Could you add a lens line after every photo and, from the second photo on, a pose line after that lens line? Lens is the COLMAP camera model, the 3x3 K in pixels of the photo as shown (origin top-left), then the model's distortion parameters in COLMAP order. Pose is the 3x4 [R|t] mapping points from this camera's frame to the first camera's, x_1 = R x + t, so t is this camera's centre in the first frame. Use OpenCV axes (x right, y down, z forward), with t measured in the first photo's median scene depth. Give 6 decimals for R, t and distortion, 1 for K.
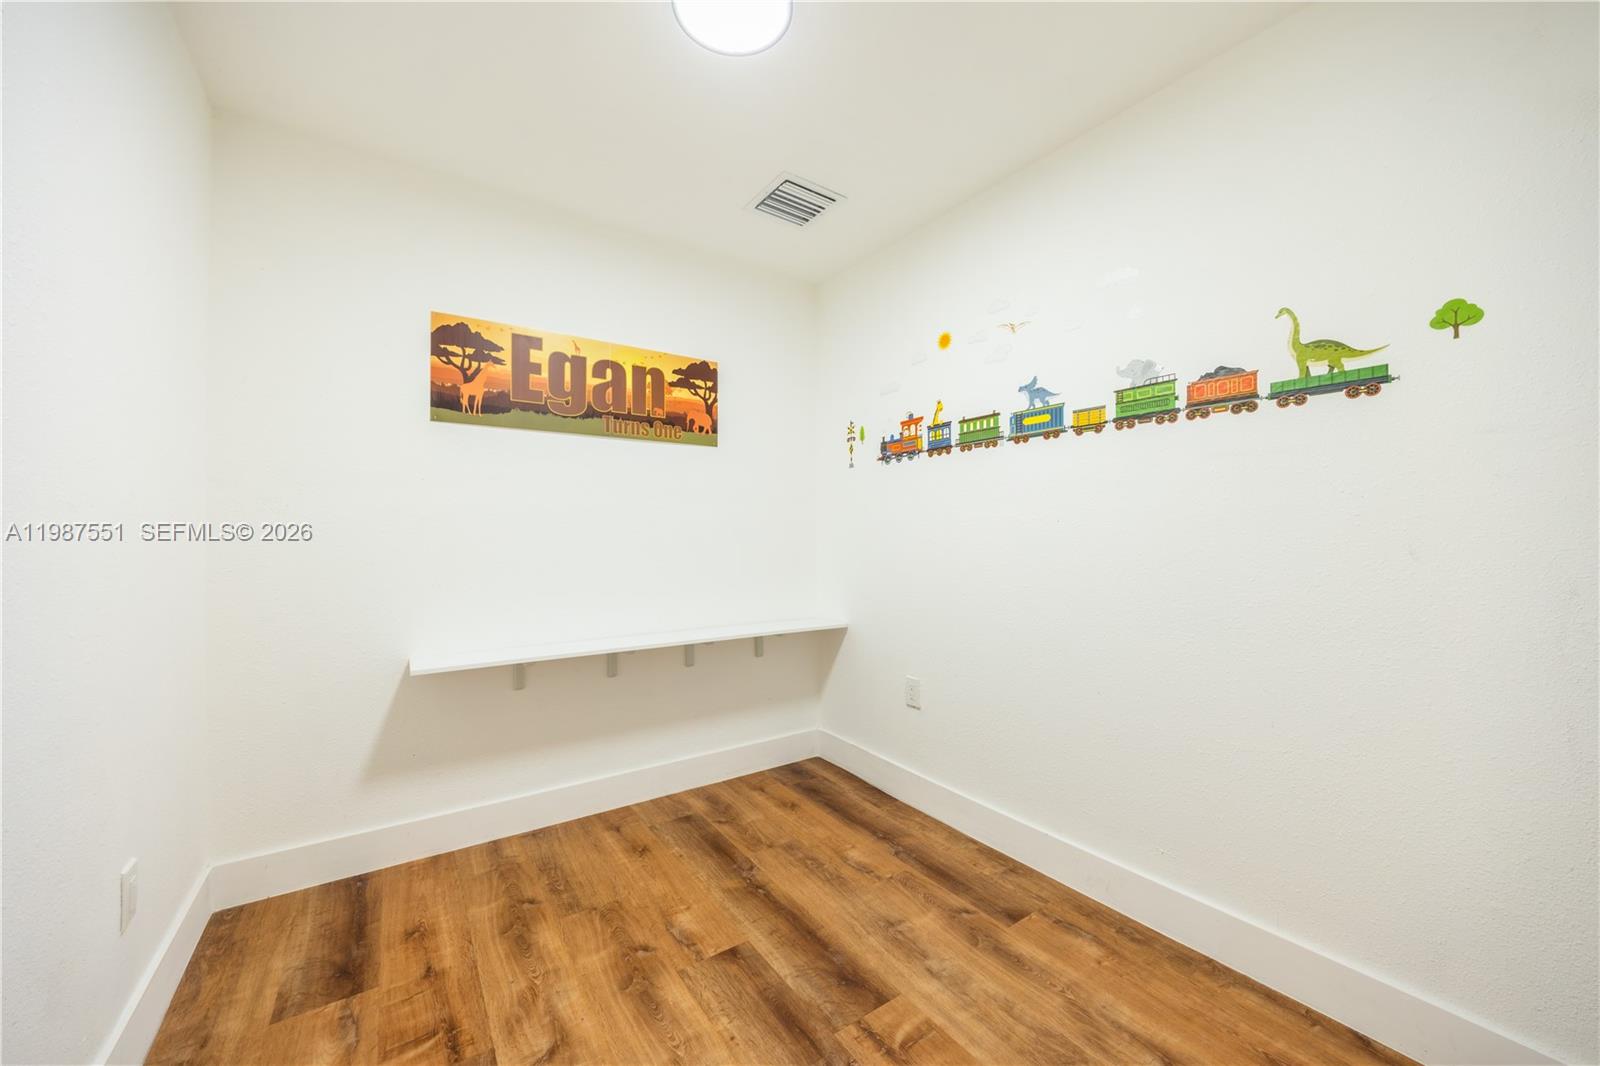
lens RADIAL K [[574.4, 0, 790.6], [0, 574.4, 540.0], [0, 0, 1]] dist [-0.009787, -0.000246]
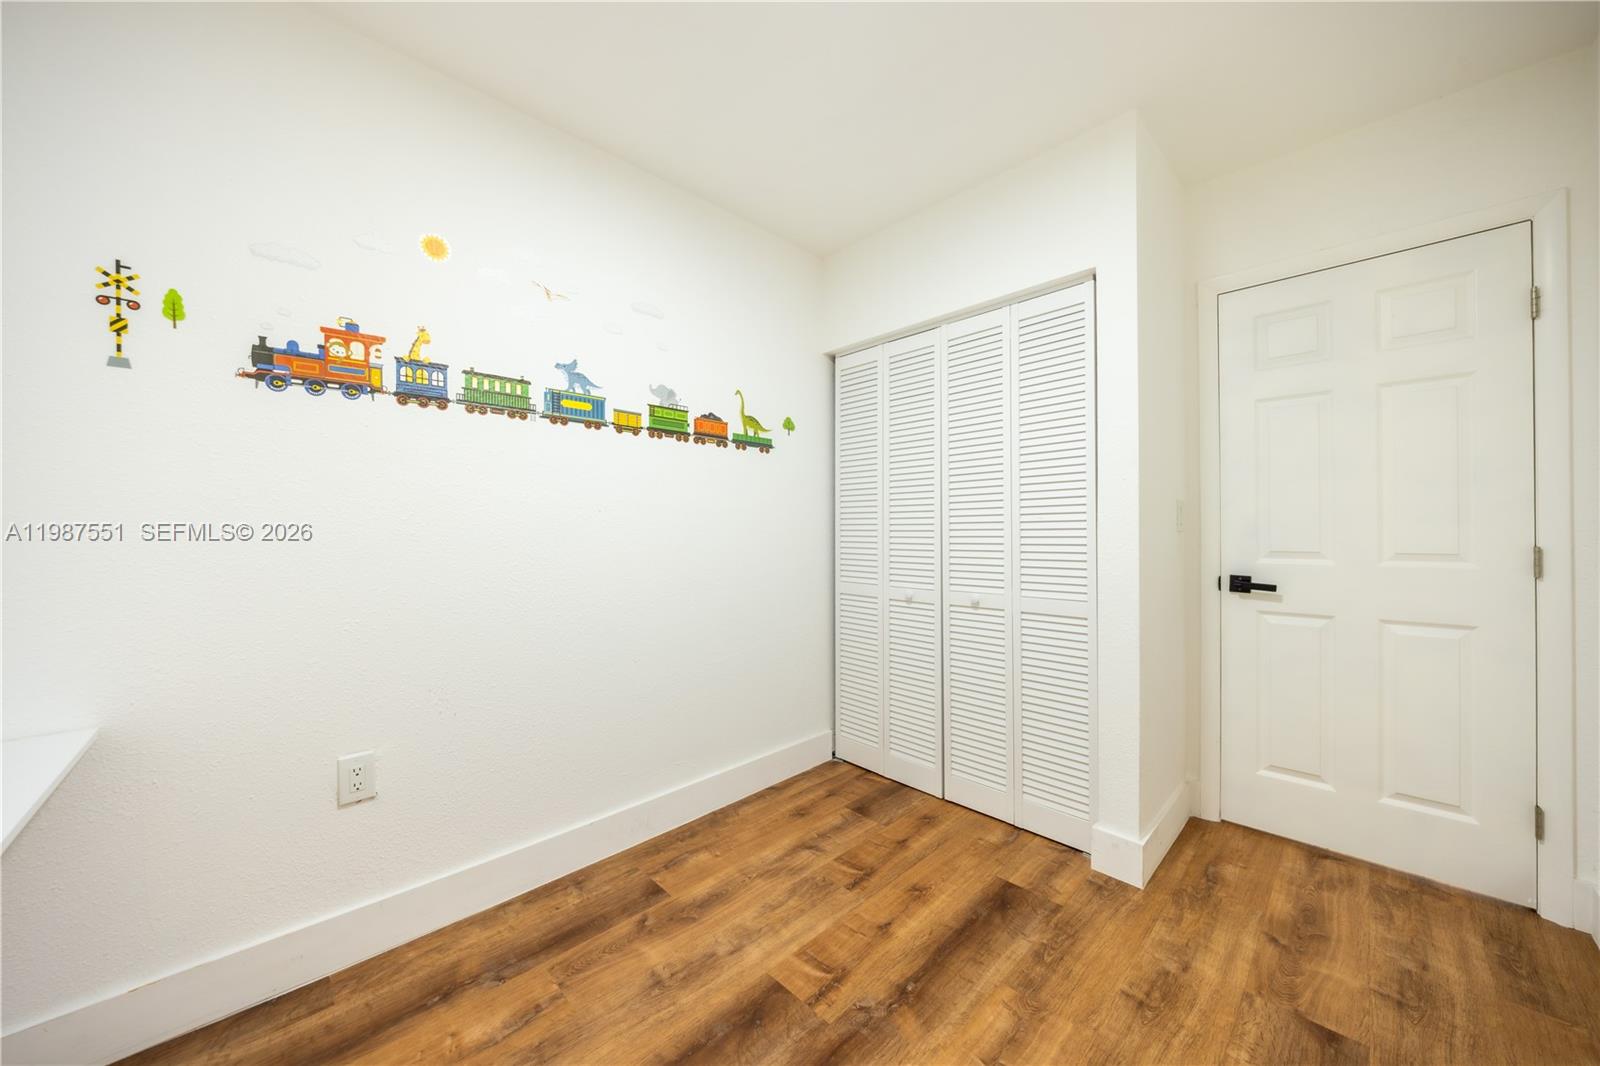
lens RADIAL K [[574.4, 0, 791.6], [0, 574.4, 527.9], [0, 0, 1]] dist [-0.009787, -0.000246]
pose [[-0.171089, -0.001490, 0.985254, -0.624565], [0.000074, 0.999999, 0.001525, -0.004021], [-0.985256, 0.000334, -0.171089, 0.859706]]
